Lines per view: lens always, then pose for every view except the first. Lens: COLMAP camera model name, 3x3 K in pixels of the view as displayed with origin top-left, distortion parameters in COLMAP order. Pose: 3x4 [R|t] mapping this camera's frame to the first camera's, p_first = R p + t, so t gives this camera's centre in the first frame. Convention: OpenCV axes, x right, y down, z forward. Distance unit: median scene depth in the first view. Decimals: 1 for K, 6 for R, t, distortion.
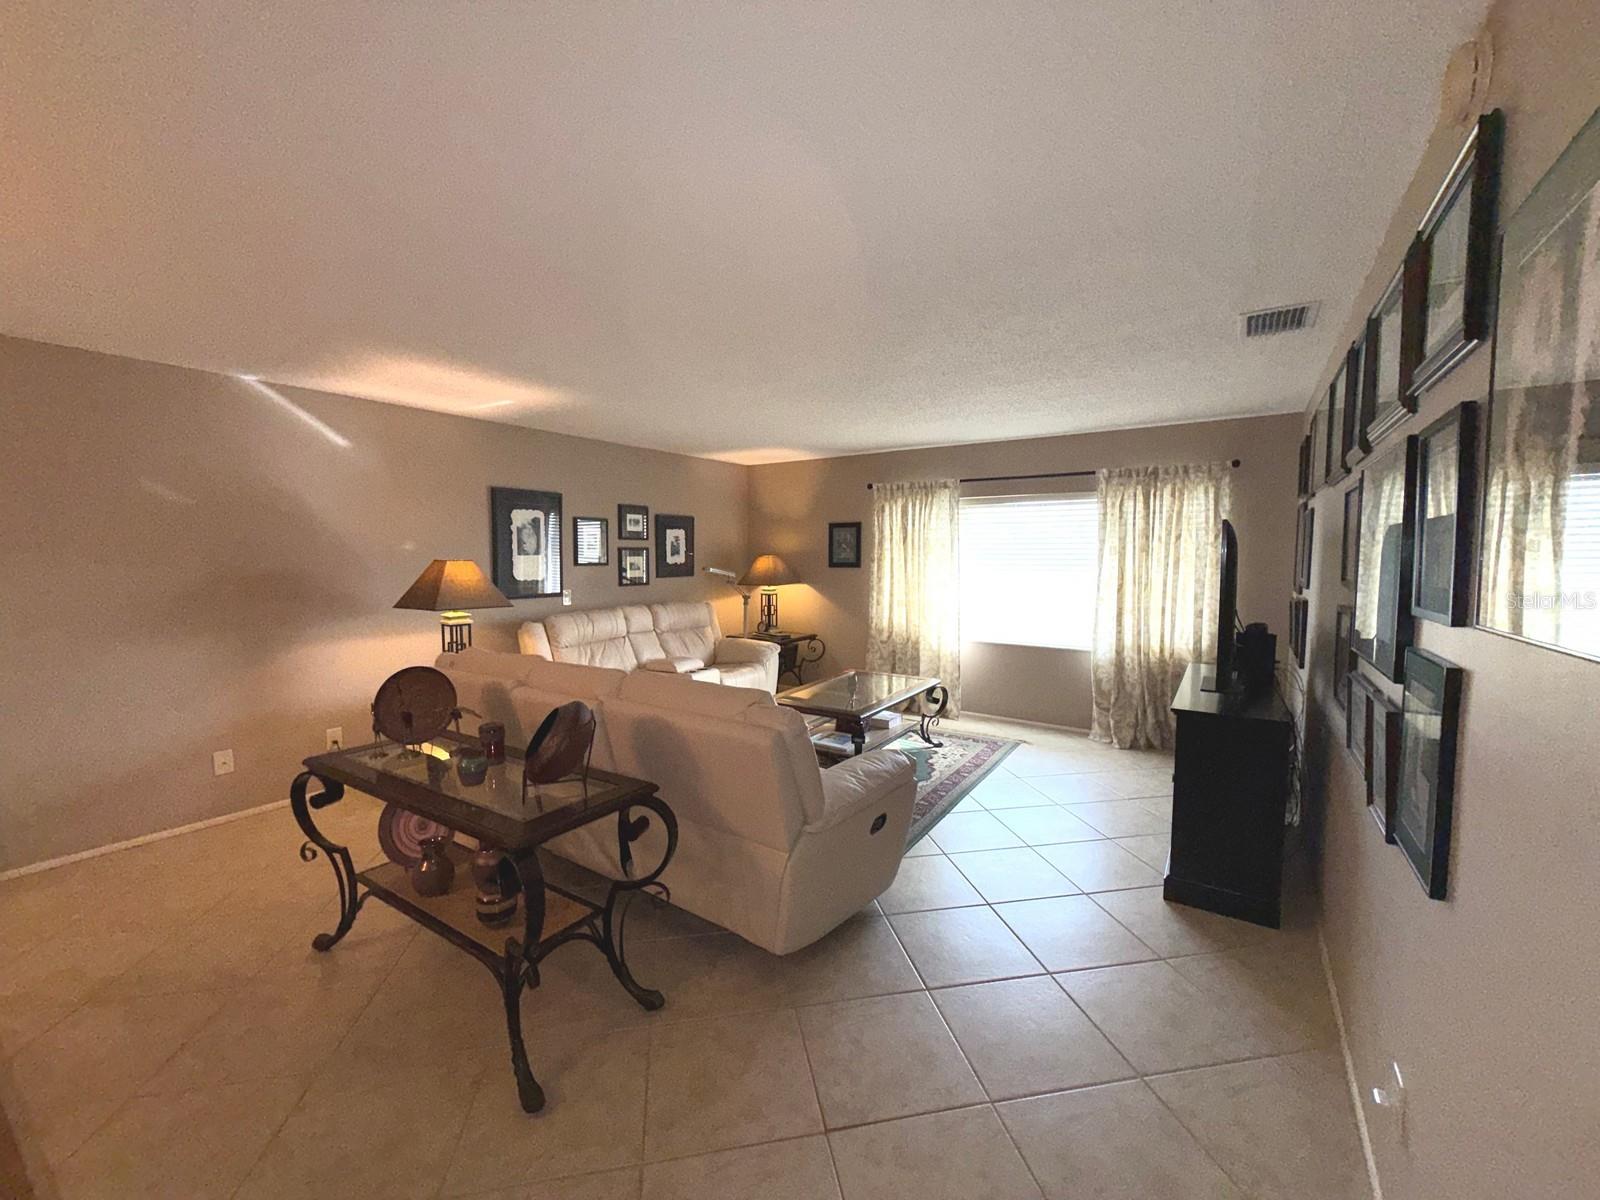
lens RADIAL K [[637.2, 0, 807.0], [0, 637.2, 597.5], [0, 0, 1]] dist [-0.001823, 0.000254]
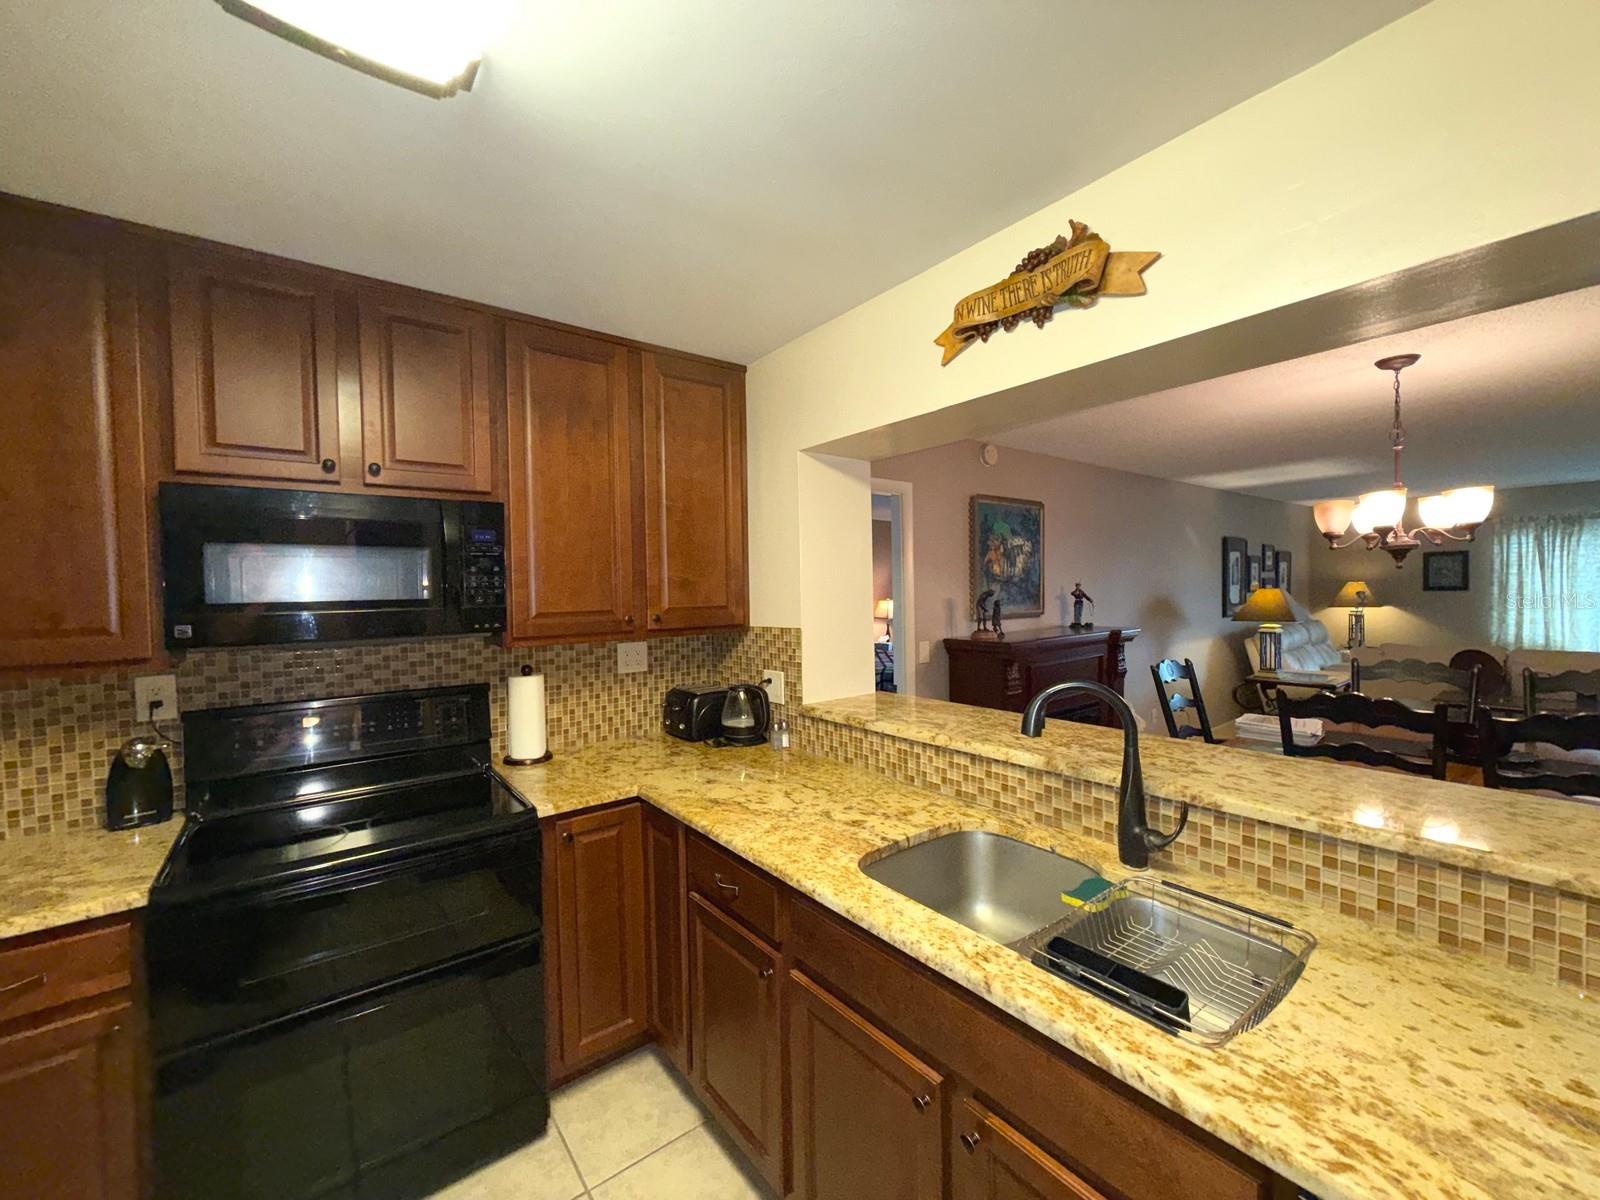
lens RADIAL K [[637.2, 0, 804.5], [0, 637.2, 602.3], [0, 0, 1]] dist [-0.001823, 0.000254]
pose [[0.949404, -0.013668, -0.313761, -0.885162], [0.000150, 0.999072, -0.043069, 0.029284], [0.314059, 0.040843, 0.948525, -0.578521]]
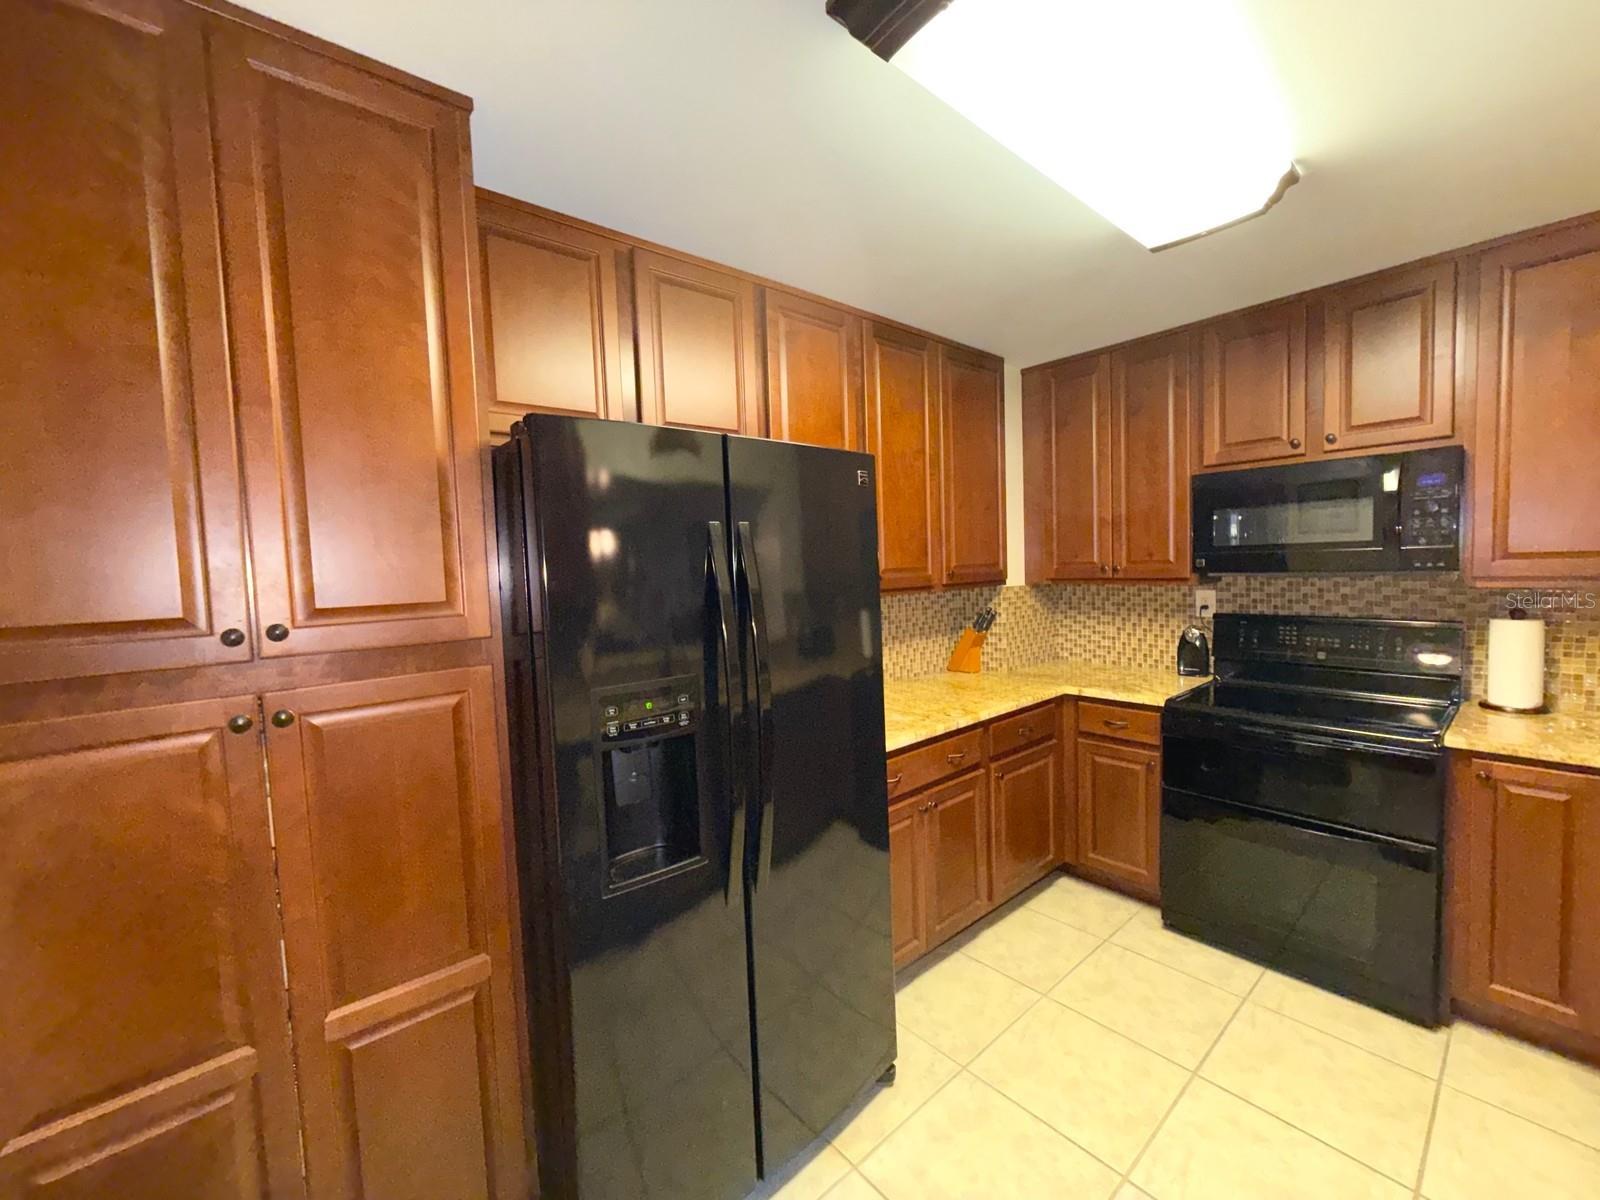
lens RADIAL K [[637.2, 0, 800.5], [0, 637.2, 603.0], [0, 0, 1]] dist [-0.001823, 0.000254]
pose [[-0.275410, 0.069656, -0.958800, -0.673627], [-0.029108, 0.996310, 0.080742, 0.030345], [0.960886, 0.050146, -0.272366, -0.551971]]
